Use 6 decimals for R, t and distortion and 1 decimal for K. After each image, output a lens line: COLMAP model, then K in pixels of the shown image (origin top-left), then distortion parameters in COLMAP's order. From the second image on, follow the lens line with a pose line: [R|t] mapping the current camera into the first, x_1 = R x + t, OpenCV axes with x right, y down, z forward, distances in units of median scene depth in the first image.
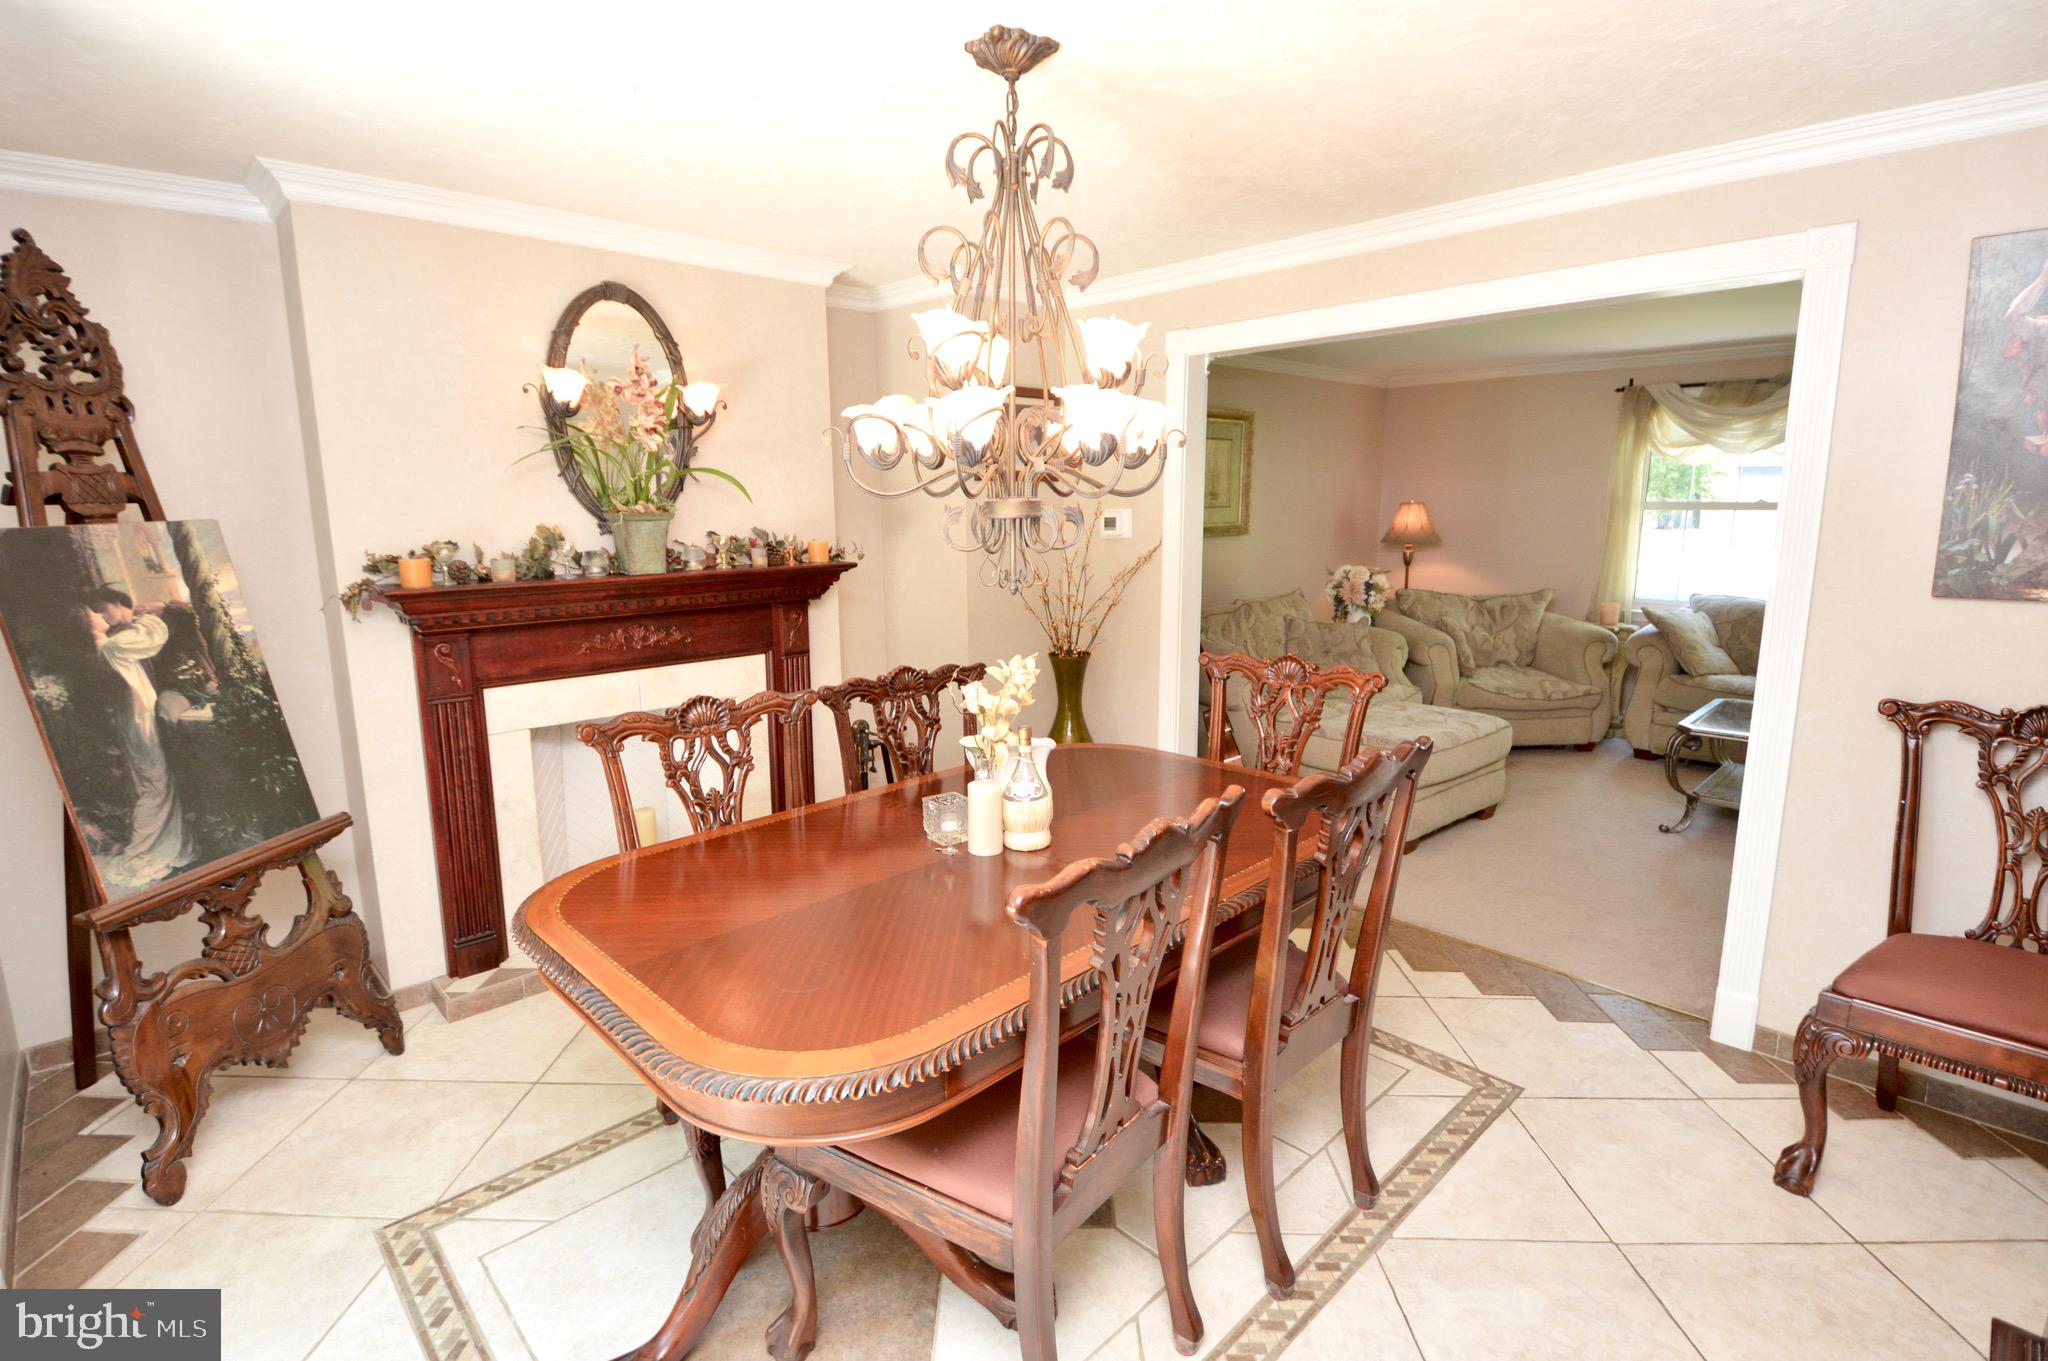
lens RADIAL K [[941.3, 0, 1023.4], [0, 941.3, 702.9], [0, 0, 1]] dist [0.003110, -0.012174]
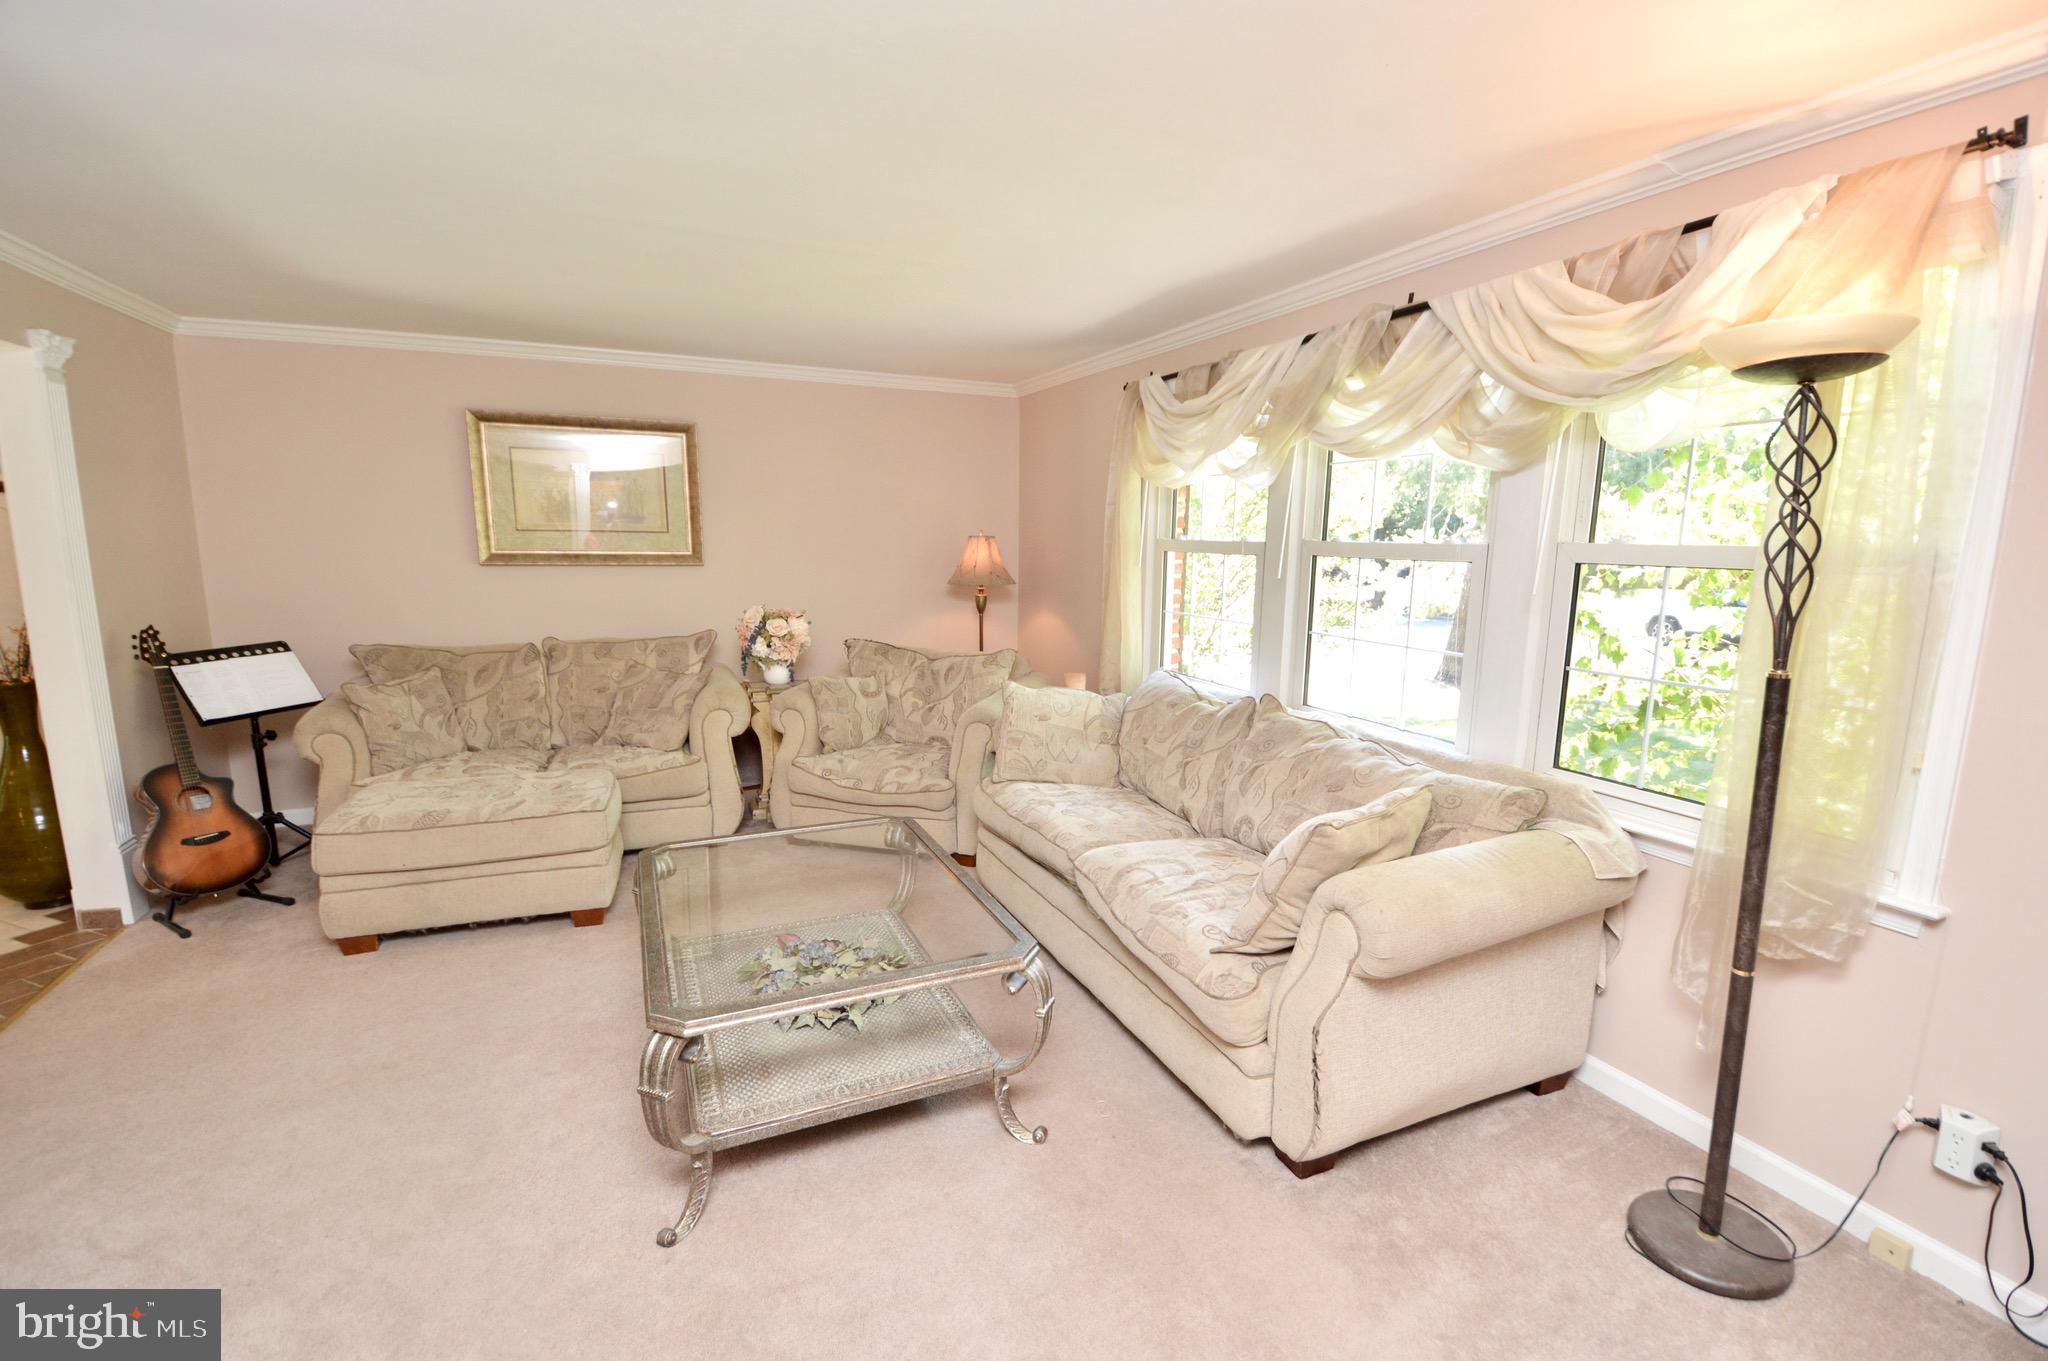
lens RADIAL K [[941.3, 0, 1023.4], [0, 941.3, 702.9], [0, 0, 1]] dist [0.003110, -0.012174]
pose [[0.917925, 0.090825, -0.386218, 0.933232], [-0.103882, 0.994504, -0.013025, -0.074962], [0.382913, 0.052077, 0.922315, 0.327481]]
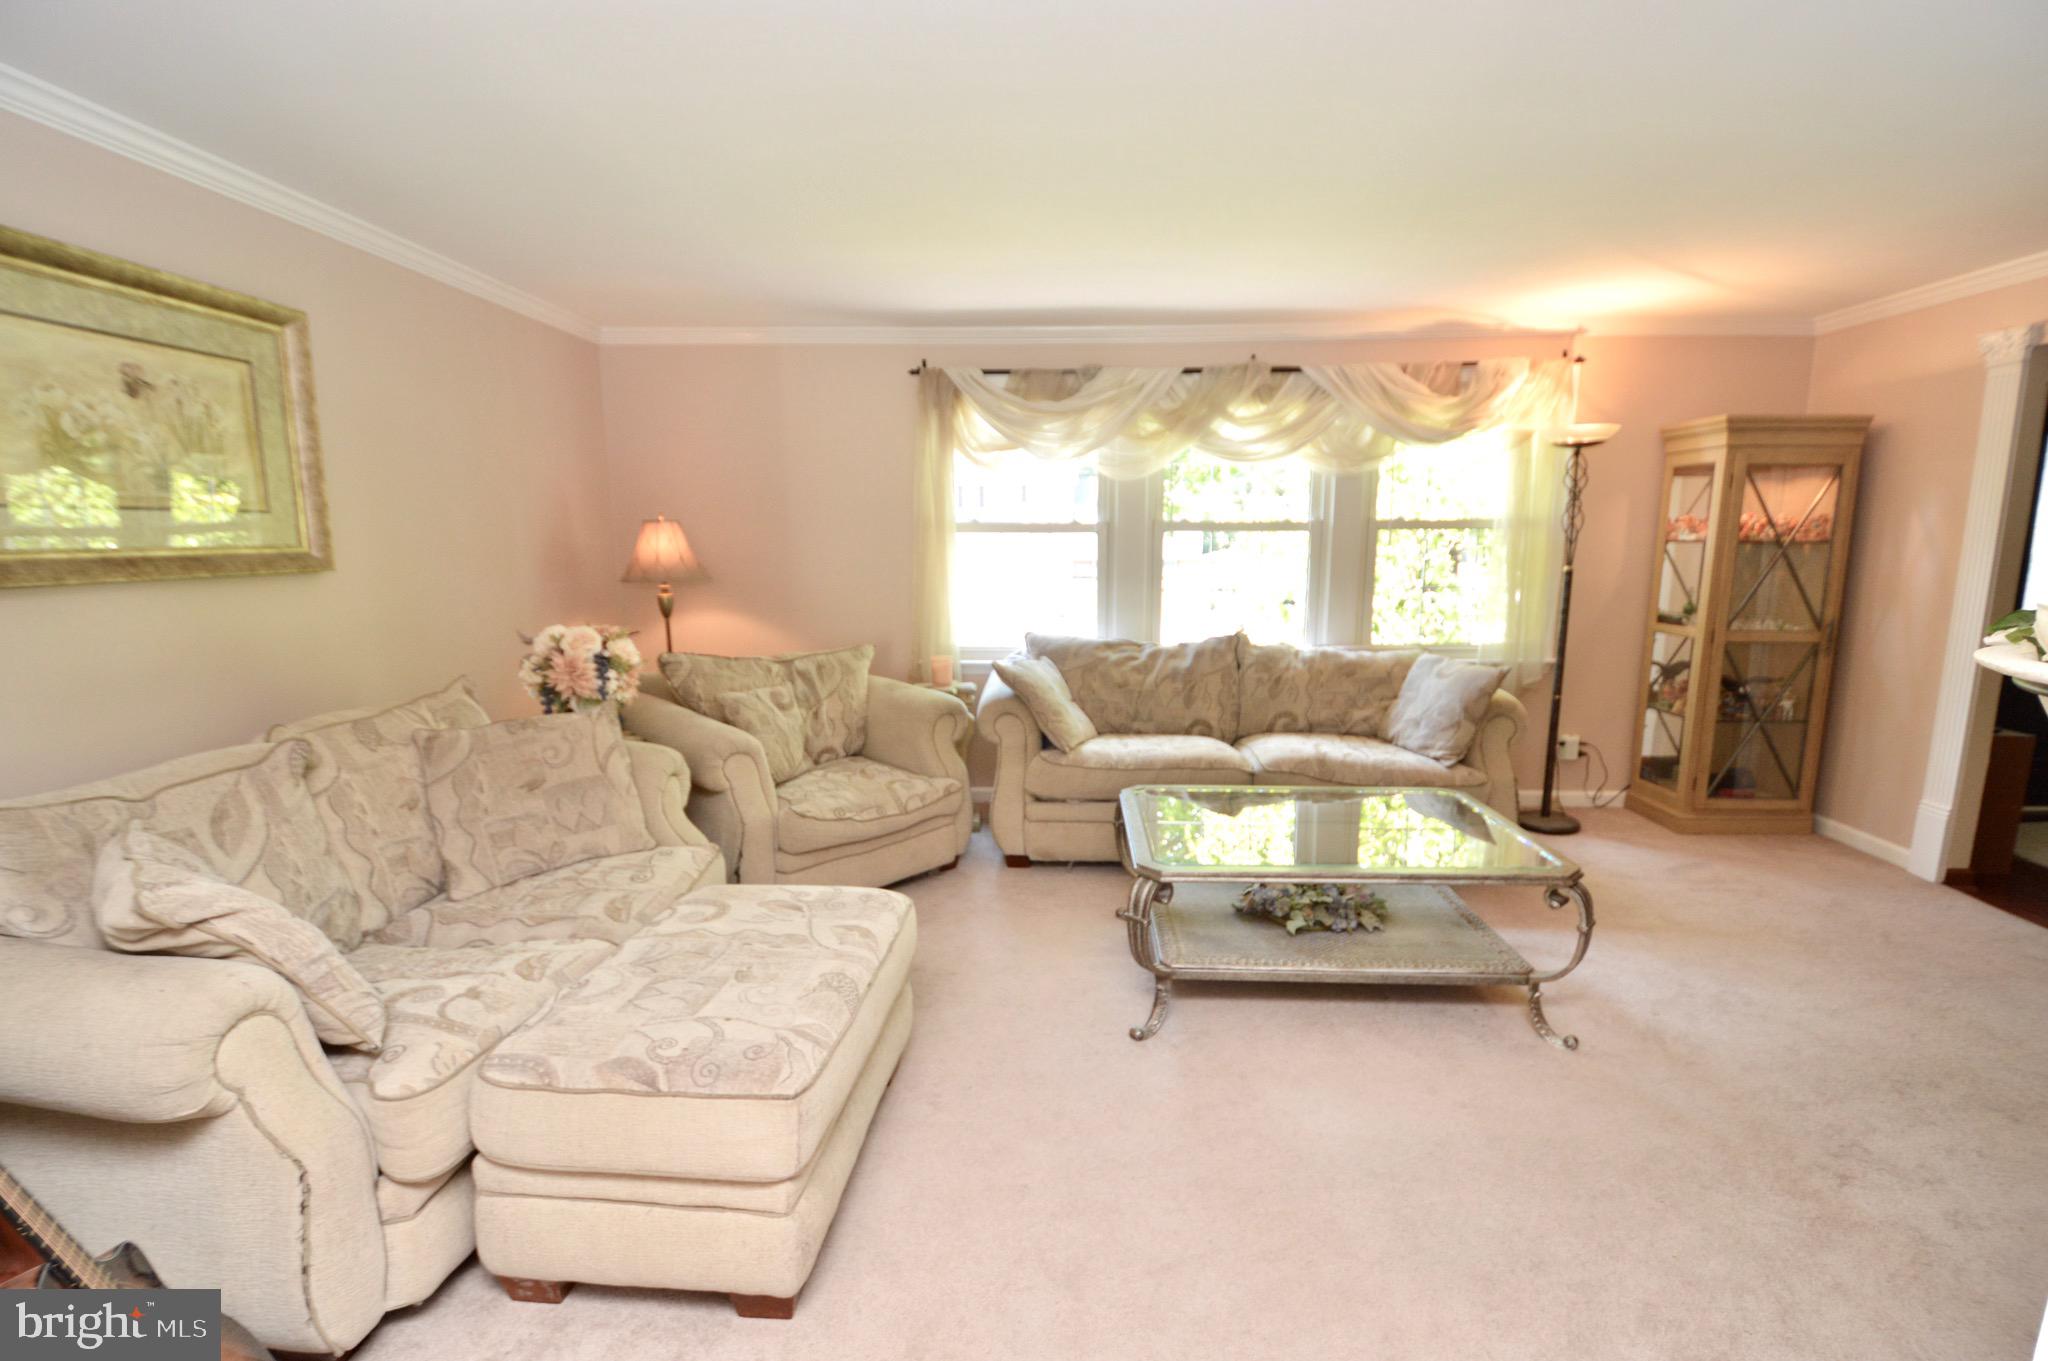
lens RADIAL K [[967.7, 0, 1000.0], [0, 967.7, 711.5], [0, 0, 1]] dist [0.001146, -0.000182]
pose [[0.755029, -0.107508, 0.646818, 0.171856], [0.133325, 0.991031, 0.009089, -0.068650], [-0.641994, 0.079375, 0.762590, 0.421082]]
